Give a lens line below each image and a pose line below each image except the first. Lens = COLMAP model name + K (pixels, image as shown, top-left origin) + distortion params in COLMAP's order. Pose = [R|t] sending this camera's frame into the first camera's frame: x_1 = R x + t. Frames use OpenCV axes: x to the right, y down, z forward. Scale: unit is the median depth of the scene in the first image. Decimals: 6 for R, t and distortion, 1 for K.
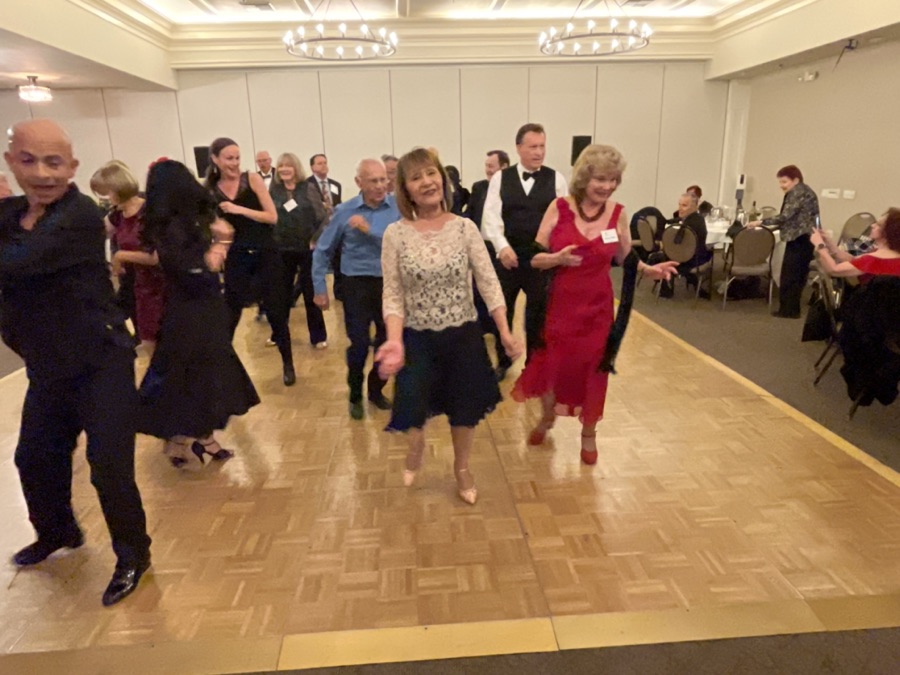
lens RADIAL K [[584.0, 0, 448.6], [0, 584.0, 329.9], [0, 0, 1]] dist [-0.000634, 0.000407]
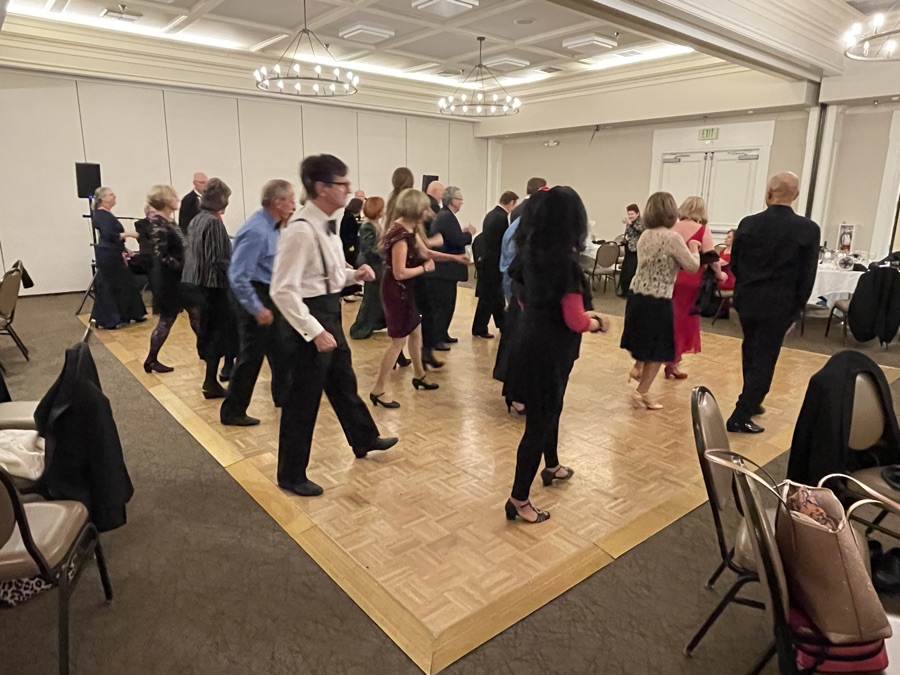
lens RADIAL K [[584.0, 0, 448.6], [0, 584.0, 329.9], [0, 0, 1]] dist [-0.000634, 0.000407]
pose [[0.809098, -0.097509, 0.579527, -0.654664], [0.125993, 0.991990, -0.008994, 0.011461], [-0.574008, 0.080293, 0.814903, -0.001598]]
